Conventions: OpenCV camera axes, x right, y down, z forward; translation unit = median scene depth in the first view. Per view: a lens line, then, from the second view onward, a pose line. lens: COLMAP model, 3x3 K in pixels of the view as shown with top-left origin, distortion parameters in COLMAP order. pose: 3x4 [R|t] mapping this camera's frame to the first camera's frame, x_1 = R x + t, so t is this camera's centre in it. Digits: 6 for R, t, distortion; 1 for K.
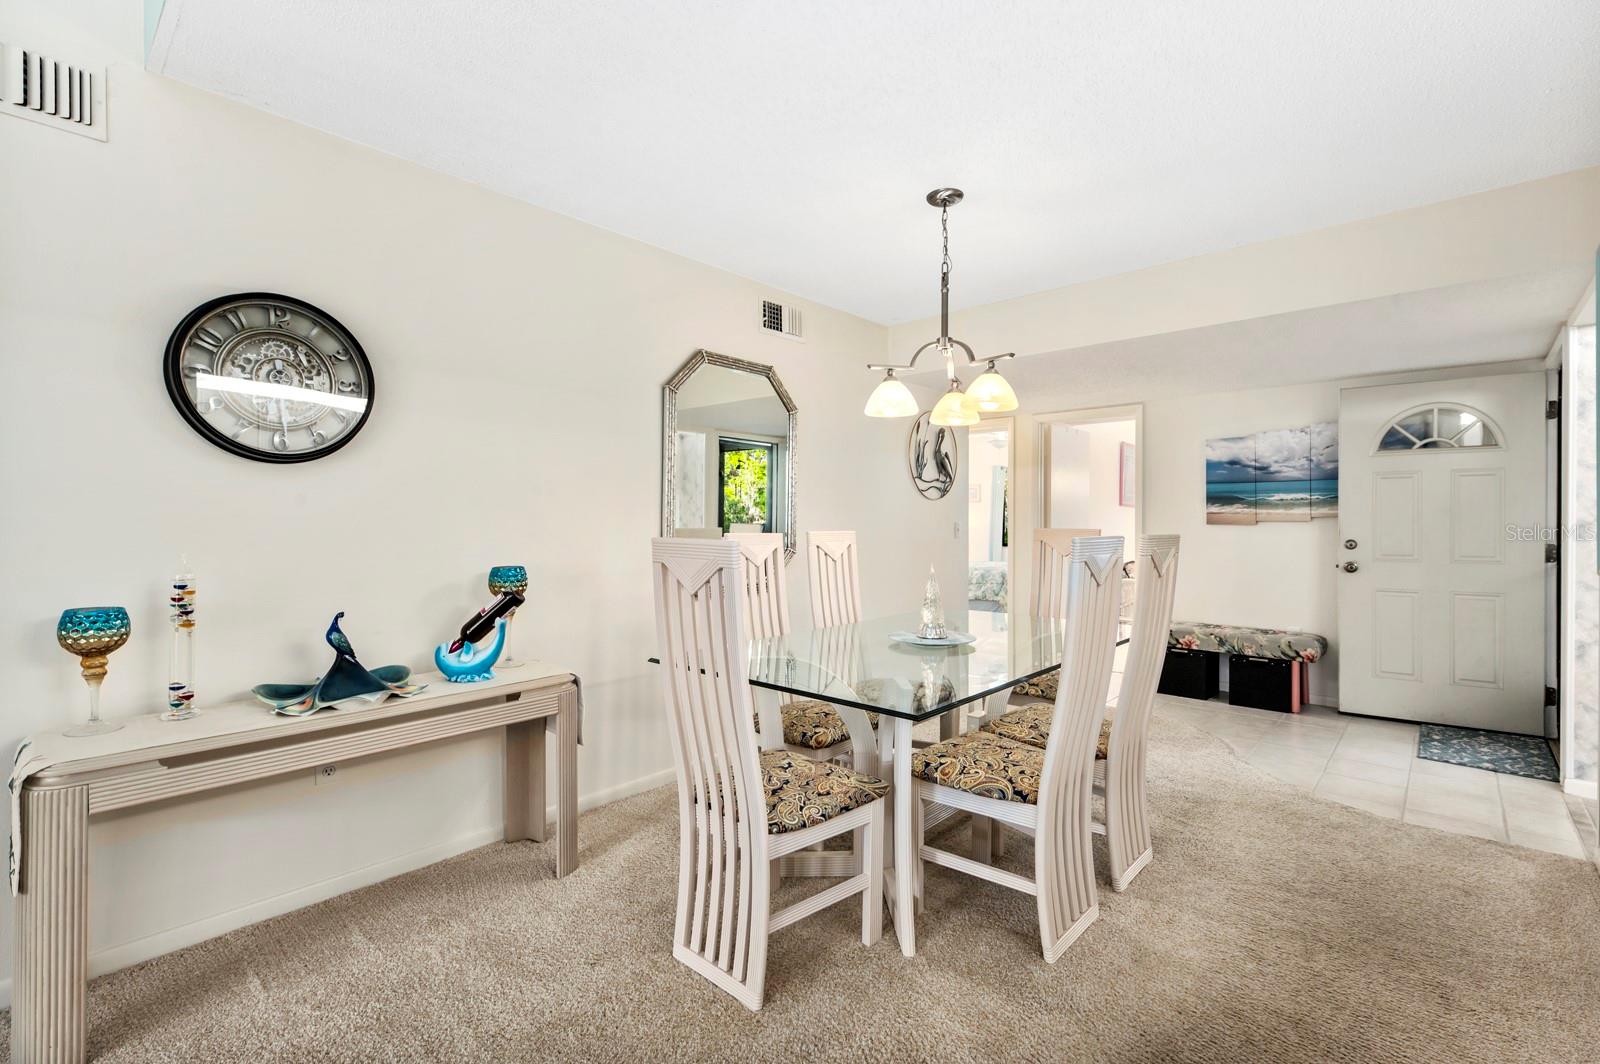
lens RADIAL K [[719.6, 0, 800.0], [0, 719.6, 532.0], [0, 0, 1]] dist [0.014838, 0.000573]
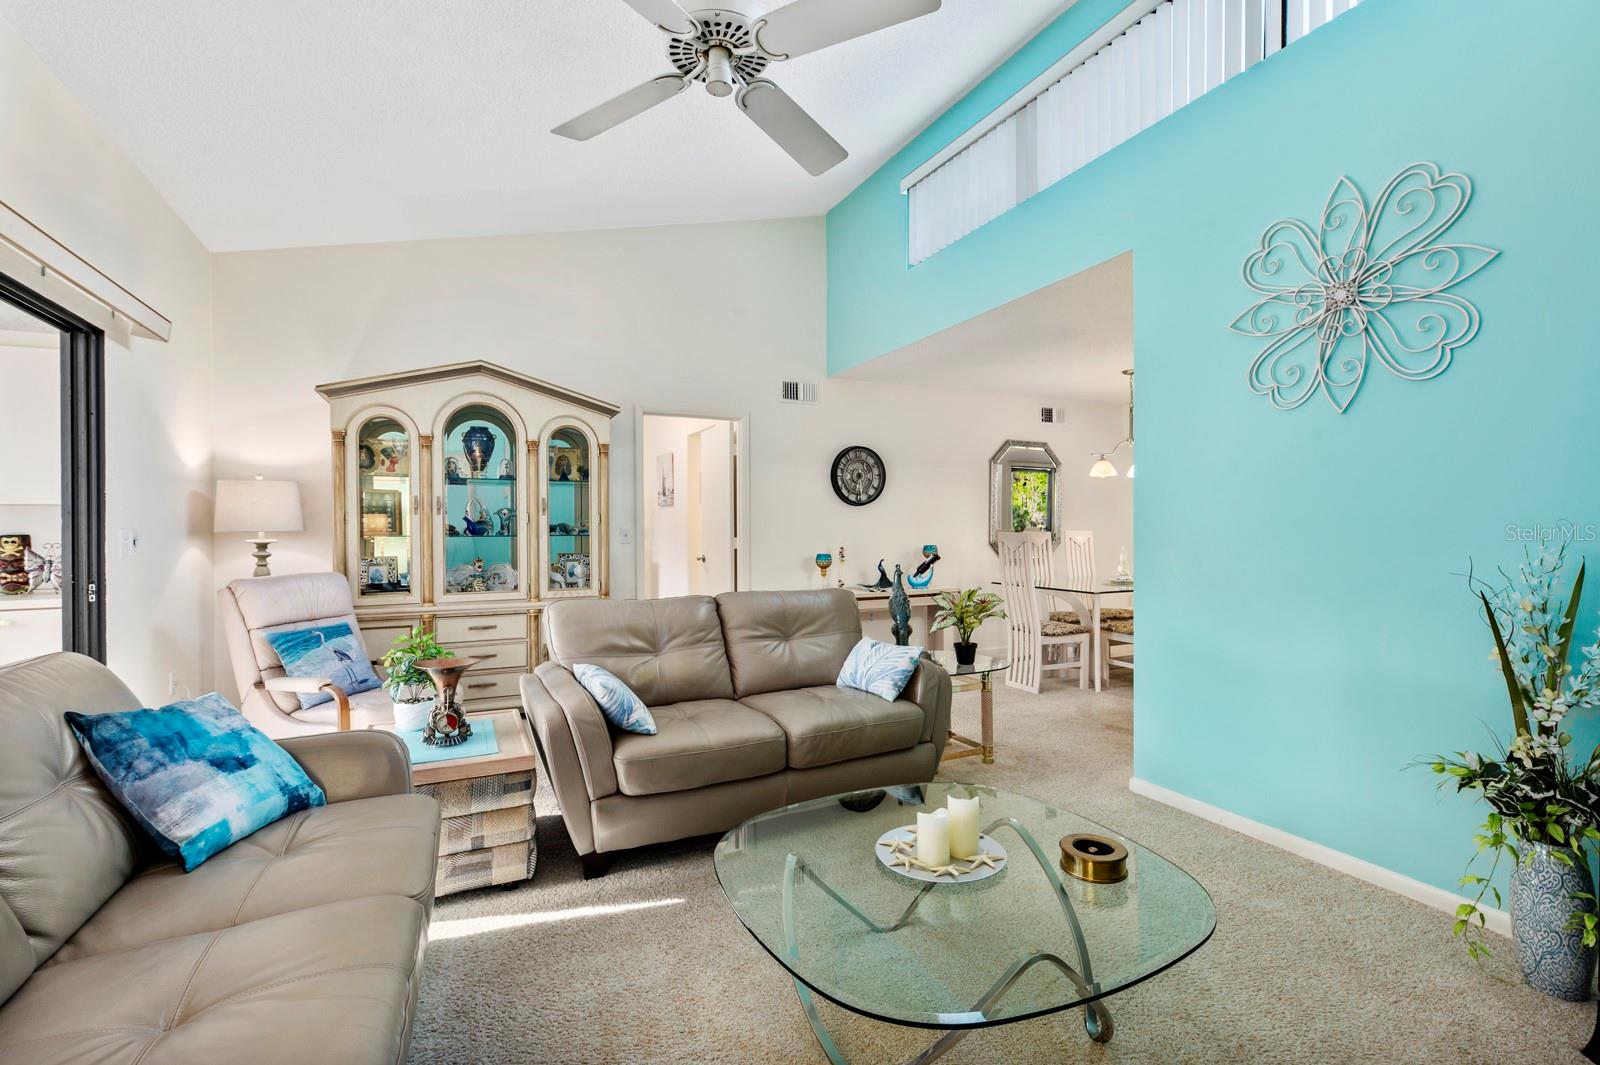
lens RADIAL K [[731.9, 0, 809.2], [0, 731.9, 532.0], [0, 0, 1]] dist [0.013970, 0.000027]
pose [[0.933666, -0.001019, -0.358145, 0.108436], [-0.000639, 0.999990, -0.004511, 0.017489], [0.358145, 0.004440, 0.933655, -1.609693]]
